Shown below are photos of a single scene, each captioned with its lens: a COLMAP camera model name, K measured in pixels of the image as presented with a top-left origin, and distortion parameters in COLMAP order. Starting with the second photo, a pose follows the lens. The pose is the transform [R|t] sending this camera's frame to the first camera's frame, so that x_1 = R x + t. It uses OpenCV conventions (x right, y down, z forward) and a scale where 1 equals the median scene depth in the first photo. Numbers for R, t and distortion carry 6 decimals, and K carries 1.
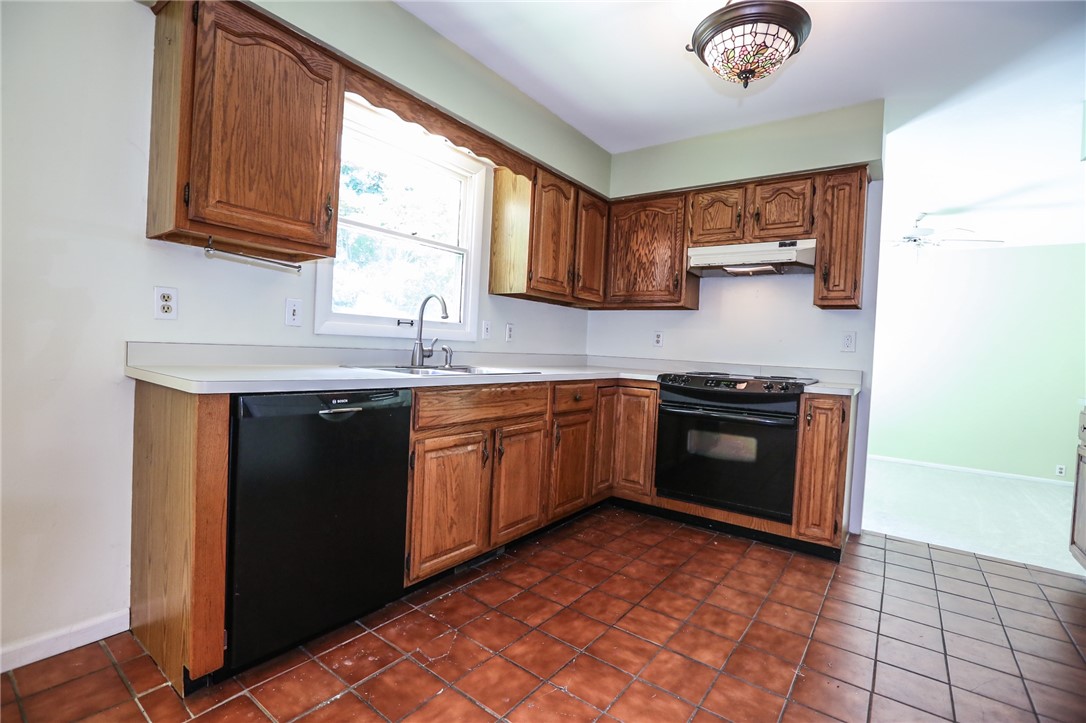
lens RADIAL K [[493.2, 0, 540.3], [0, 493.2, 359.5], [0, 0, 1]] dist [-0.025592, 0.003414]
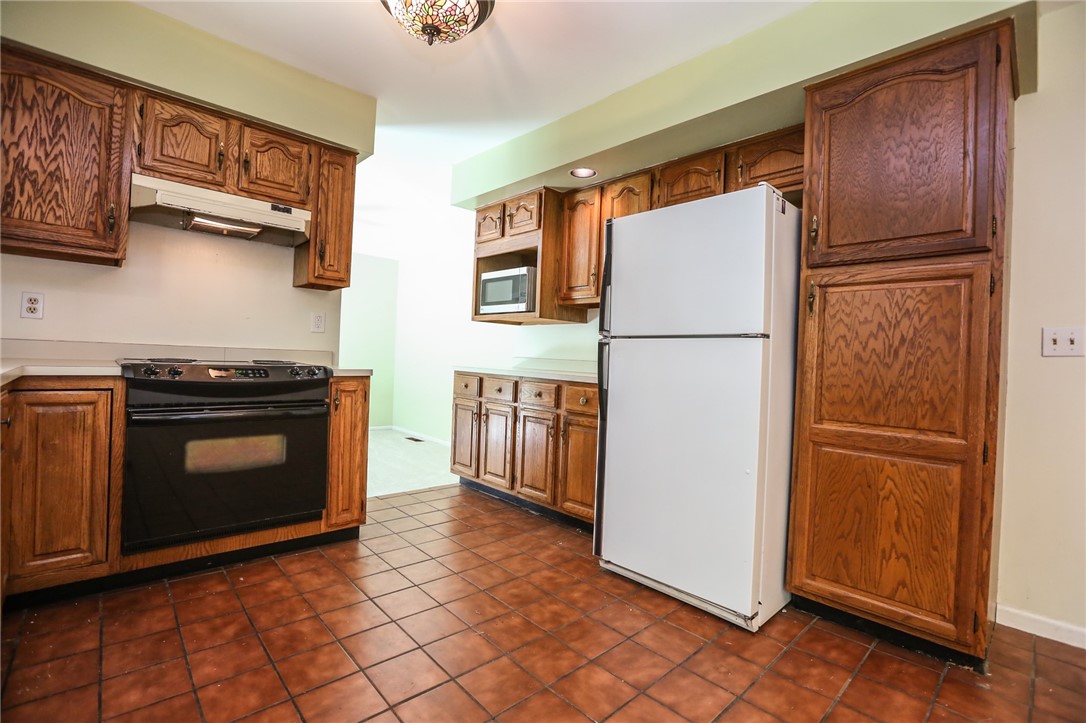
lens RADIAL K [[493.2, 0, 540.5], [0, 493.2, 359.9], [0, 0, 1]] dist [-0.025592, 0.003414]
pose [[0.195470, -0.042109, 0.979805, -0.278929], [-0.006435, 0.999001, 0.044218, -0.007901], [-0.980689, -0.014948, 0.195004, 0.380280]]
